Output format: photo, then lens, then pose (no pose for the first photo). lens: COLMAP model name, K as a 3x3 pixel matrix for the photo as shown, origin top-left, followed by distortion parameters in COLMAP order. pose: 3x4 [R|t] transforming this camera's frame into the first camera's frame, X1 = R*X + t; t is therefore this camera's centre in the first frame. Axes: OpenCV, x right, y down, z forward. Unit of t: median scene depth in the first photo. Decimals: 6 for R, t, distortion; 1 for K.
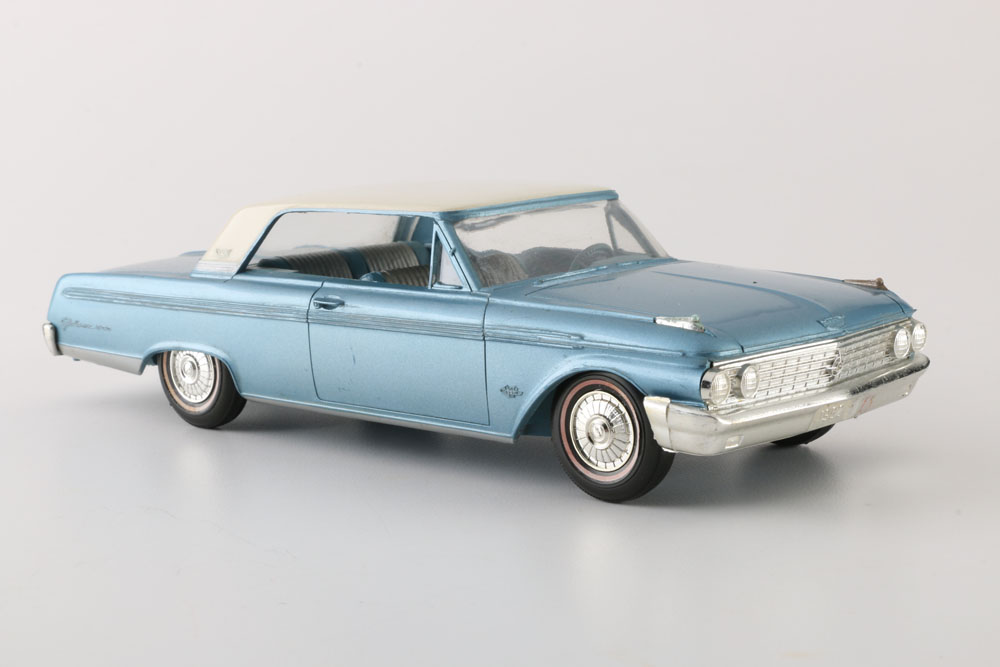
lens RADIAL K [[2259.8, 0, 500.0], [0, 2259.8, 333.5], [0, 0, 1]] dist [-0.022121, -0.045340]
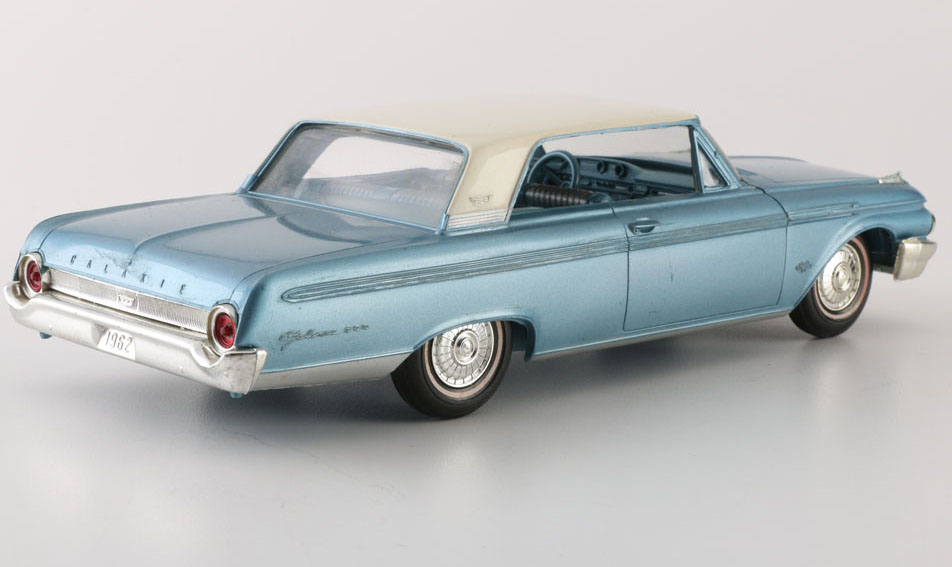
lens RADIAL K [[2253.5, 0, 476.0], [0, 2253.5, 283.5], [0, 0, 1]] dist [0.001757, 0.014910]
pose [[-0.021939, -0.107721, 0.993939, -0.997766], [0.143318, 0.983571, 0.109761, -0.101557], [-0.989433, 0.144857, -0.006140, 1.045102]]
